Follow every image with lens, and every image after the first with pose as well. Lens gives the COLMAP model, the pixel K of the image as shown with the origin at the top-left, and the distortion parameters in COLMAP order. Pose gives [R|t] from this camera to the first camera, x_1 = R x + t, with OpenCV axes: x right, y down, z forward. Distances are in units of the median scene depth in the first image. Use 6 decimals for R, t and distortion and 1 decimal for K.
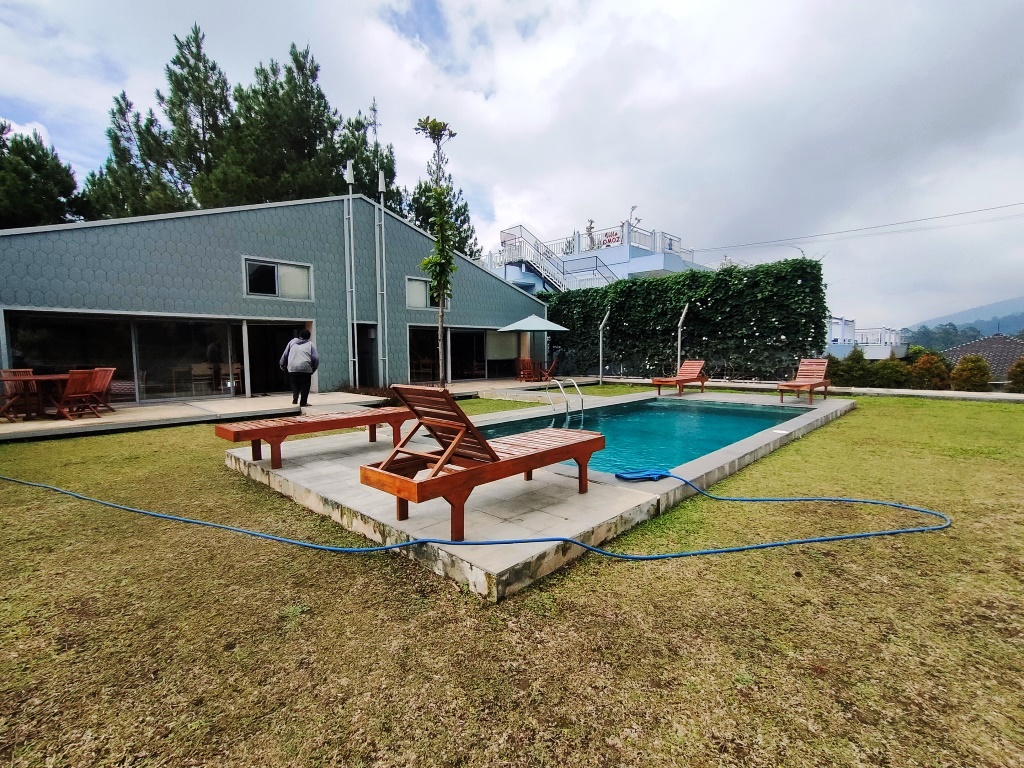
lens RADIAL K [[471.5, 0, 508.7], [0, 471.5, 387.5], [0, 0, 1]] dist [-0.003198, 0.006278]
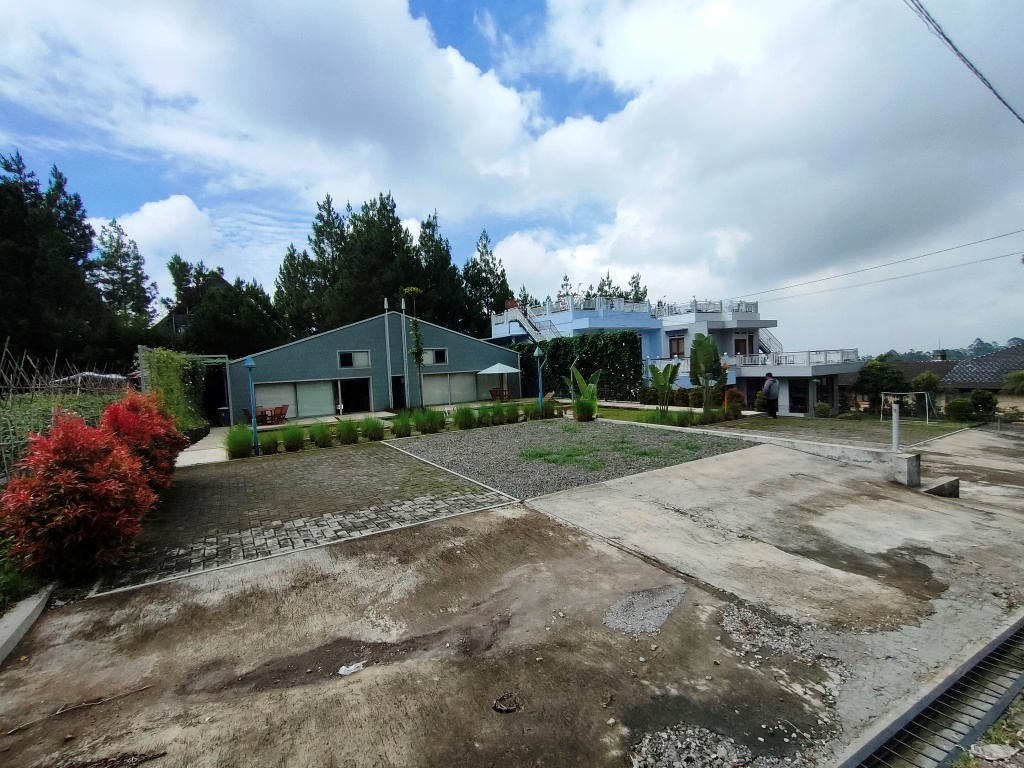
lens RADIAL K [[471.5, 0, 508.7], [0, 471.5, 387.5], [0, 0, 1]] dist [-0.003198, 0.006278]
pose [[0.965672, -0.027991, -0.258253, 0.473197], [0.022772, 0.999472, -0.023182, -0.025387], [0.258765, 0.016505, 0.965799, -0.559480]]
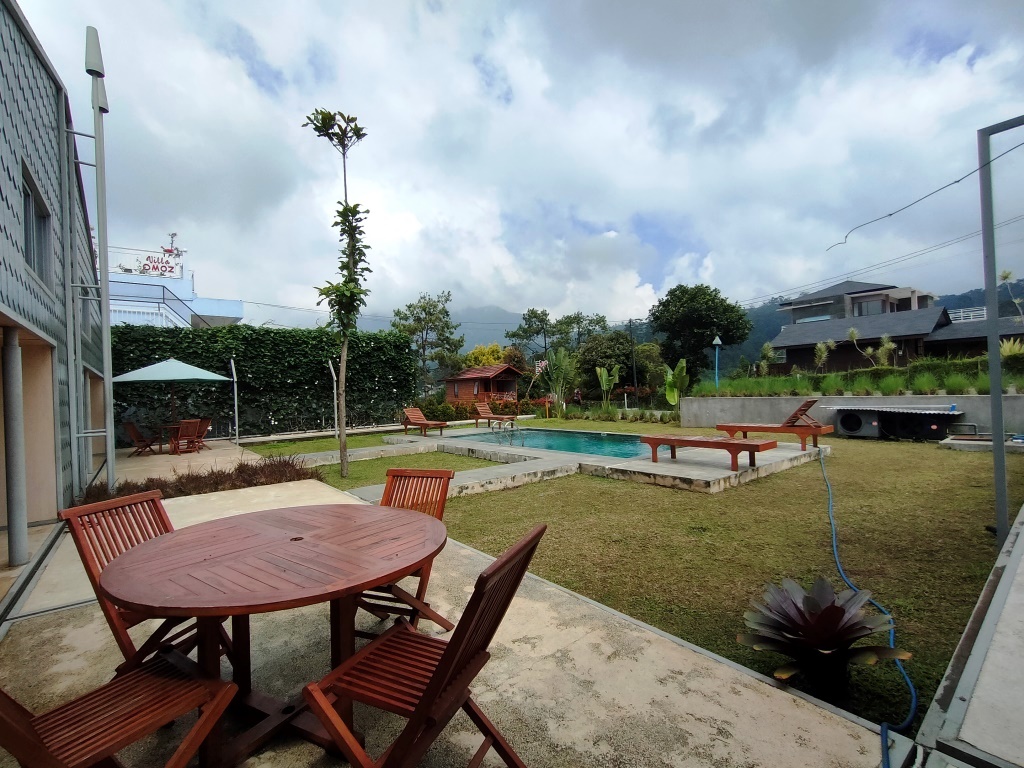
lens RADIAL K [[471.5, 0, 508.7], [0, 471.5, 387.5], [0, 0, 1]] dist [-0.003198, 0.006278]
pose [[0.138964, 0.011512, 0.990230, -0.514029], [0.111567, 0.993384, -0.027206, -0.032839], [-0.983993, 0.114257, 0.136761, 0.381338]]
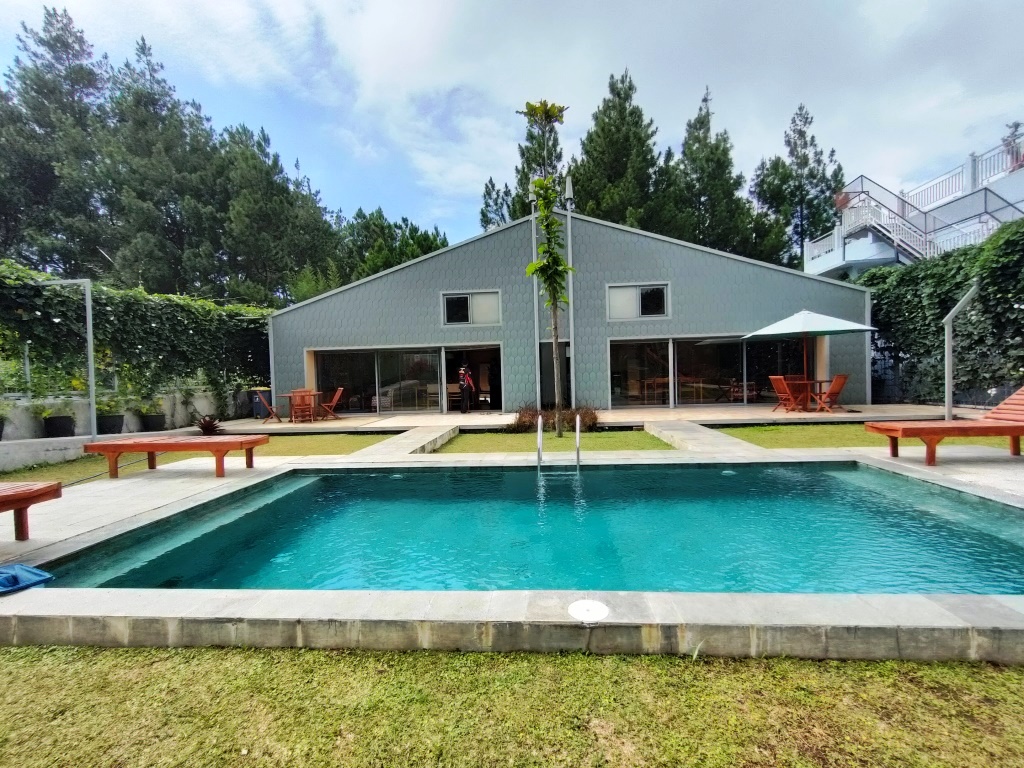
lens RADIAL K [[471.5, 0, 508.7], [0, 471.5, 387.5], [0, 0, 1]] dist [-0.003198, 0.006278]
pose [[0.636684, 0.009776, -0.771063, 0.270492], [-0.036093, 0.999202, -0.017135, -0.019355], [0.770279, 0.038739, 0.636529, 0.250122]]
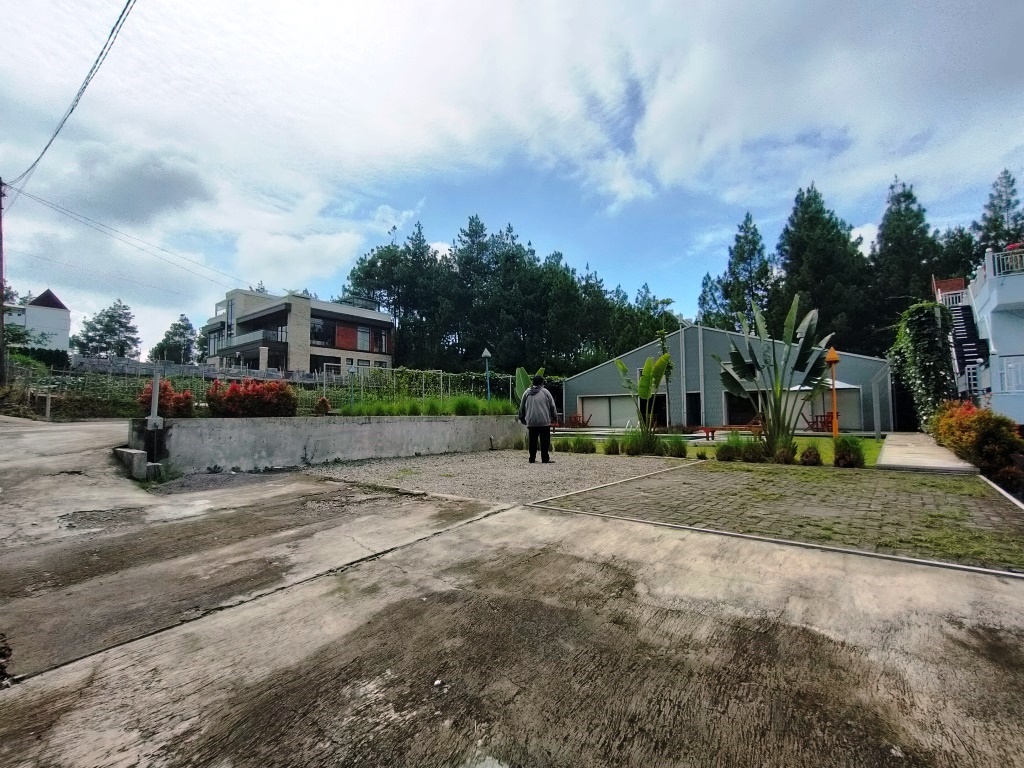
lens RADIAL K [[471.5, 0, 508.7], [0, 471.5, 387.5], [0, 0, 1]] dist [-0.003198, 0.006278]
pose [[0.087882, -0.051845, -0.994781, 1.088764], [-0.073090, 0.995617, -0.058345, 0.001572], [0.993446, 0.077836, 0.083708, 0.099204]]
